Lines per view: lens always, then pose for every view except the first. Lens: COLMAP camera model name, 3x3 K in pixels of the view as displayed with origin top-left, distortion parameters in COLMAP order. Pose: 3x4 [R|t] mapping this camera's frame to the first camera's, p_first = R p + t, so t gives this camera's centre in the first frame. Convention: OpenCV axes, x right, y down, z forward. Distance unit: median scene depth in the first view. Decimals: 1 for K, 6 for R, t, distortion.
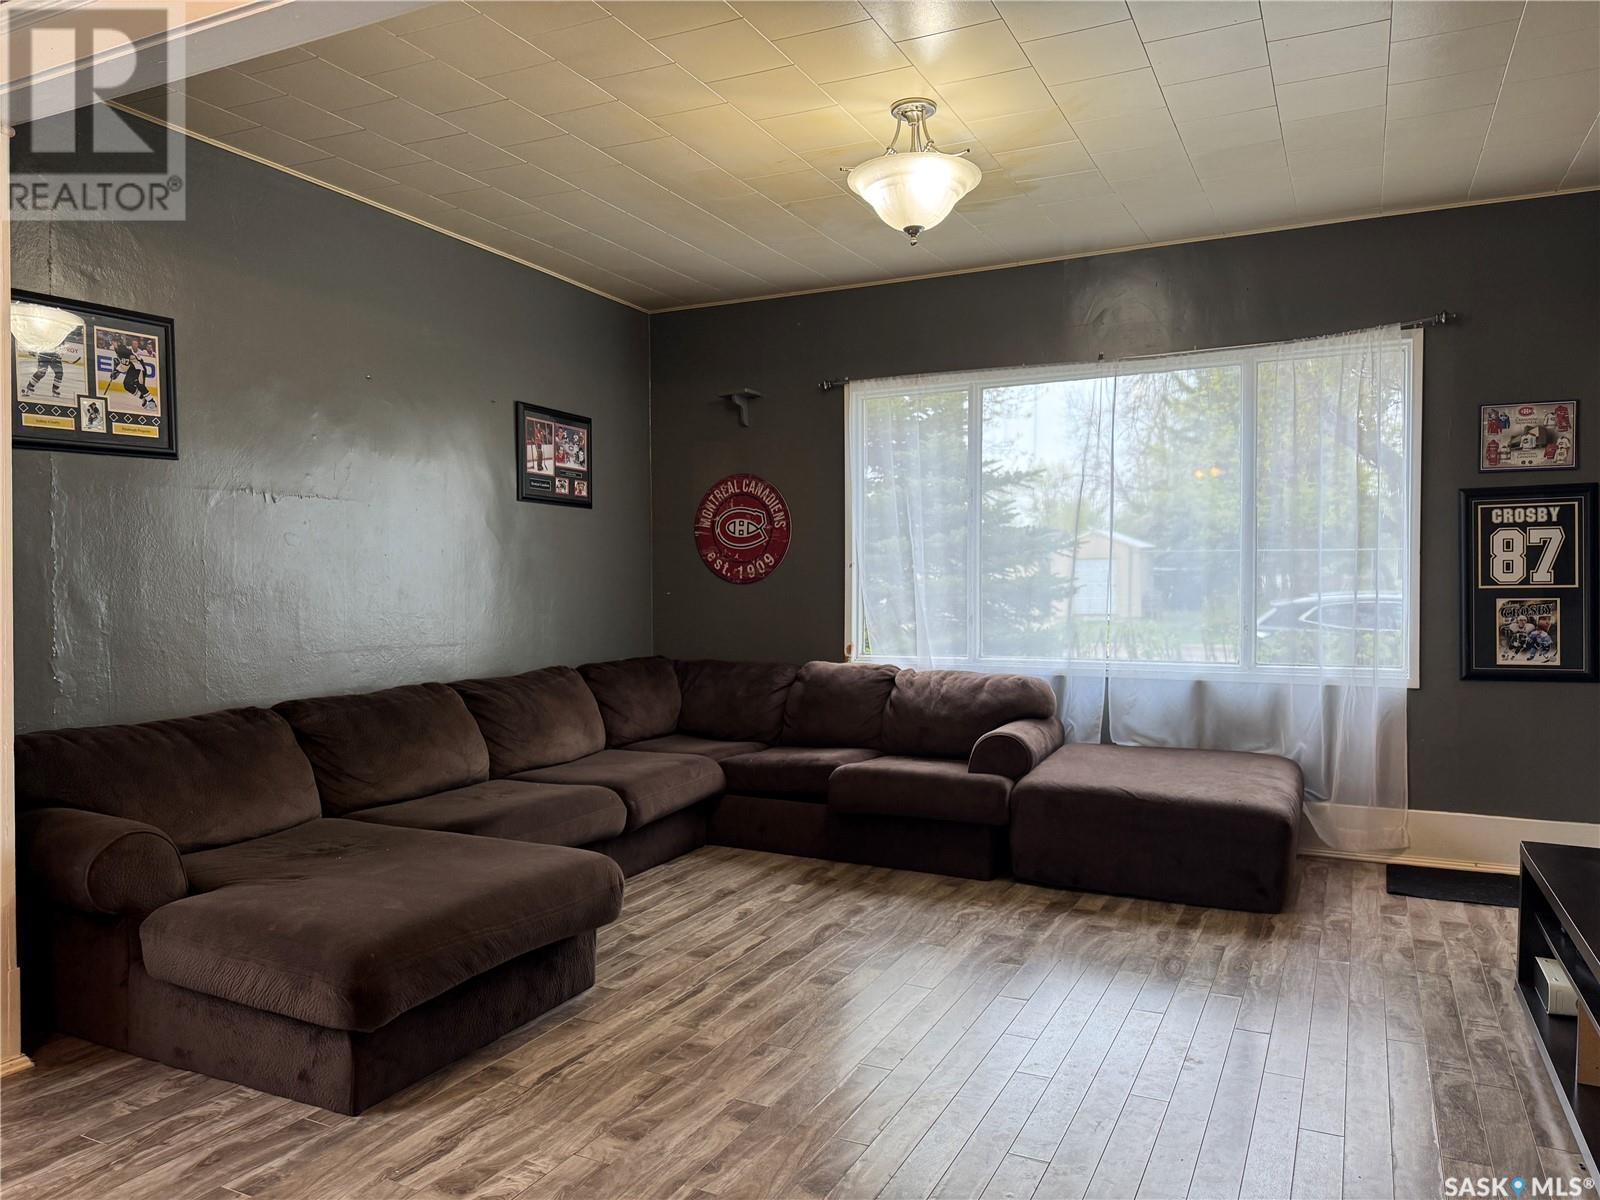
lens RADIAL K [[1129.1, 0, 796.4], [0, 1129.1, 596.8], [0, 0, 1]] dist [0.087035, -0.121020]
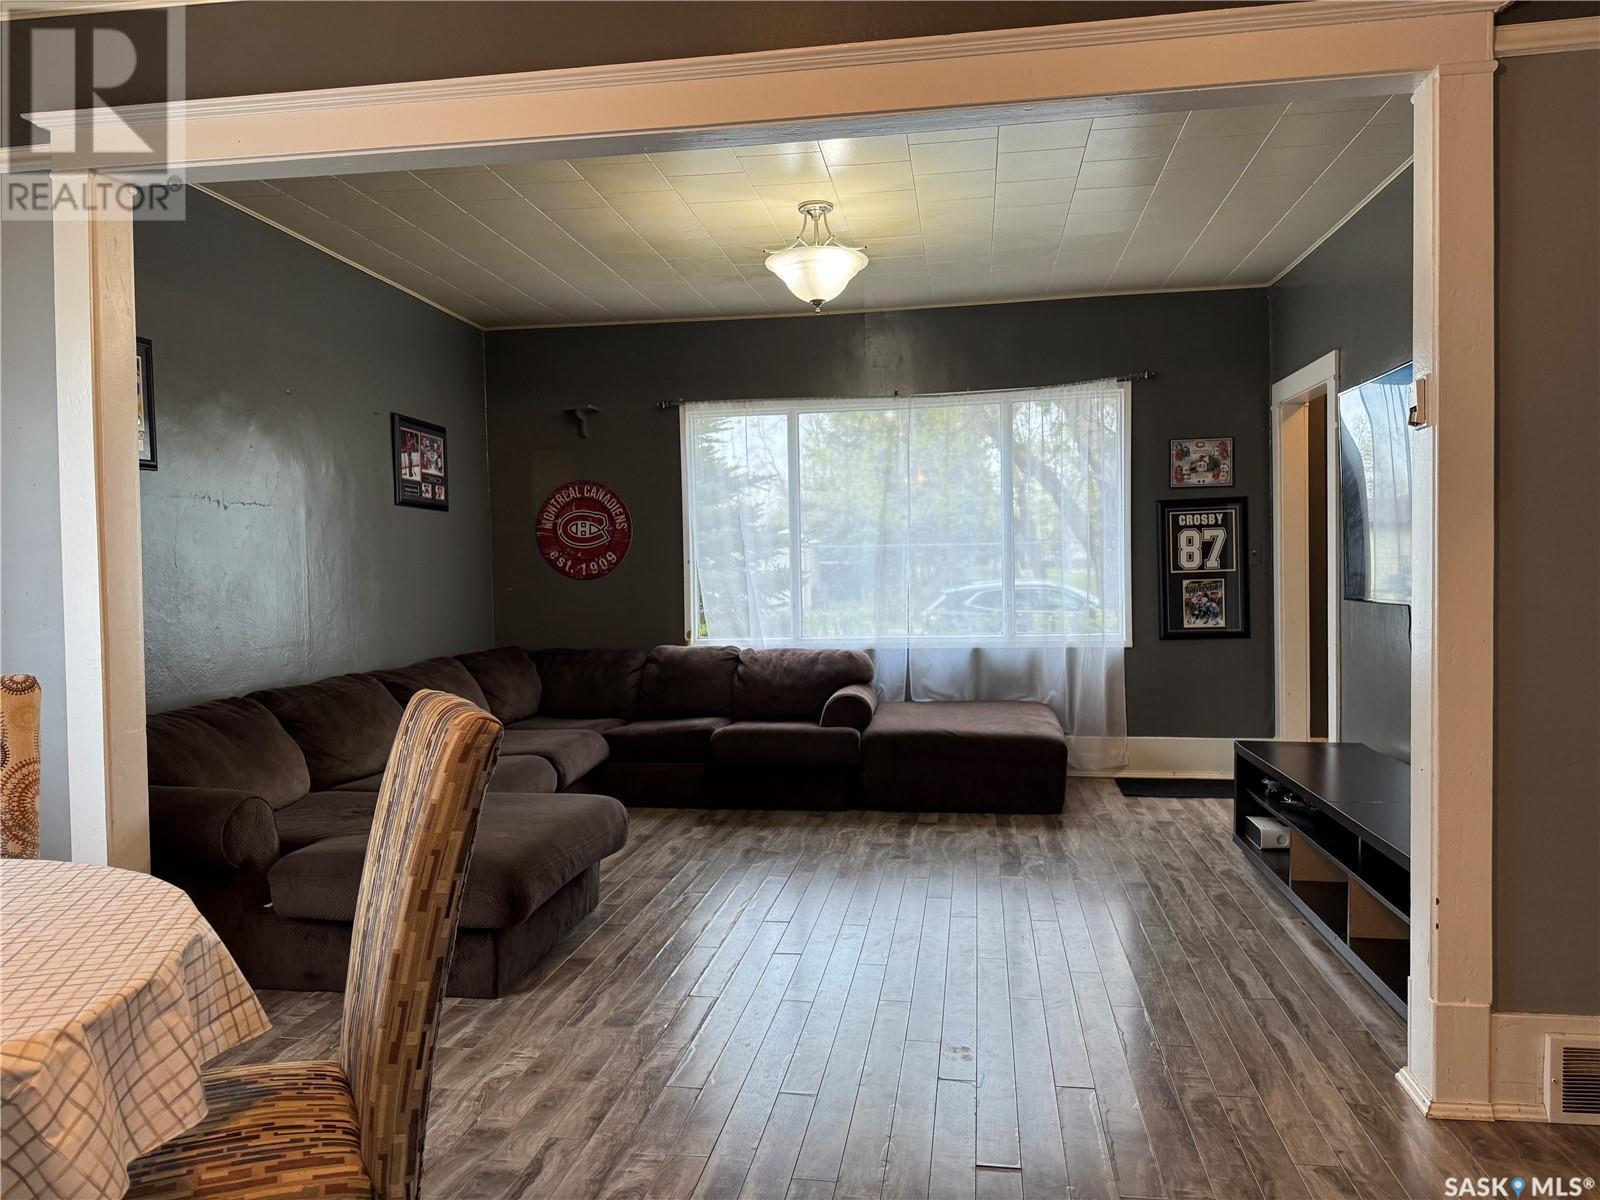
lens RADIAL K [[1129.1, 0, 796.4], [0, 1129.1, 596.8], [0, 0, 1]] dist [0.087035, -0.121020]
pose [[0.954722, -0.021037, 0.296756, -0.238497], [0.019912, 0.999779, 0.006812, 0.003154], [-0.296834, -0.000595, 0.954929, -0.170107]]
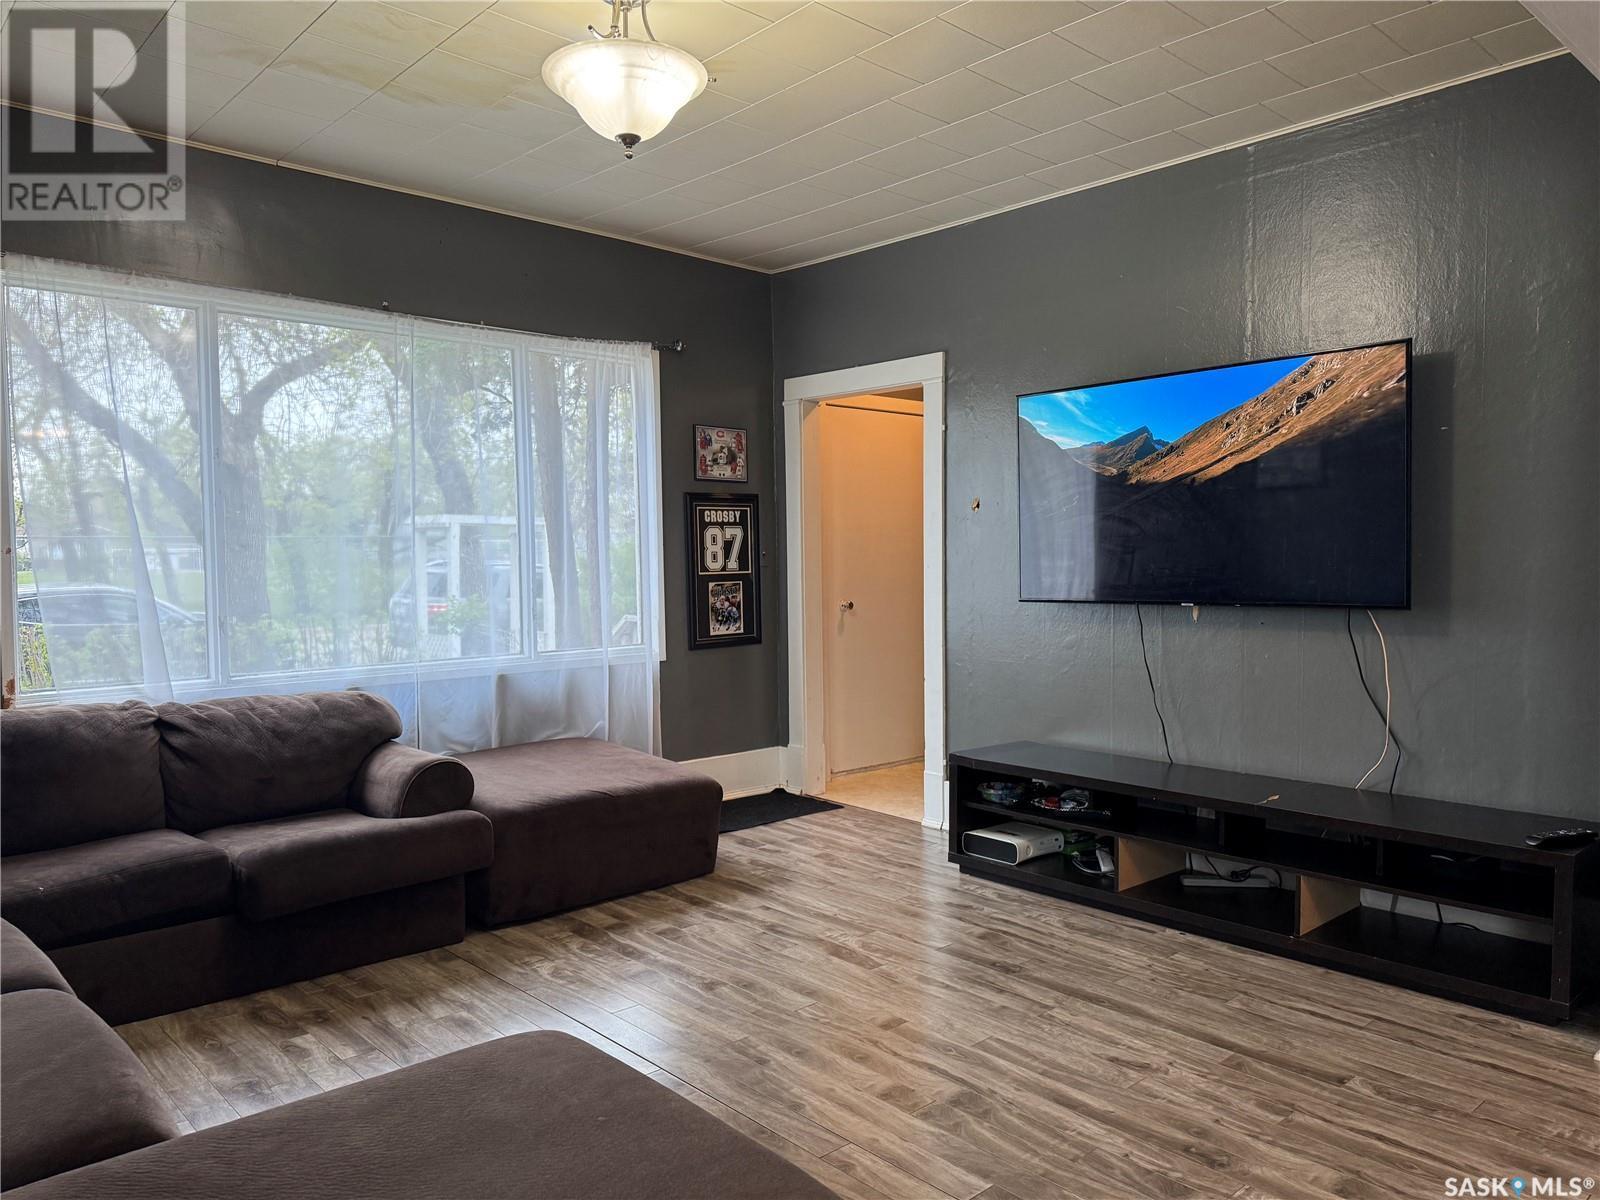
lens RADIAL K [[1121.2, 0, 821.0], [0, 1121.2, 601.3], [0, 0, 1]] dist [0.102048, -0.110850]
pose [[0.342548, -0.036841, 0.938778, -0.485665], [0.017918, 0.999305, 0.032678, -0.015498], [-0.939329, 0.005628, 0.342971, 0.459805]]
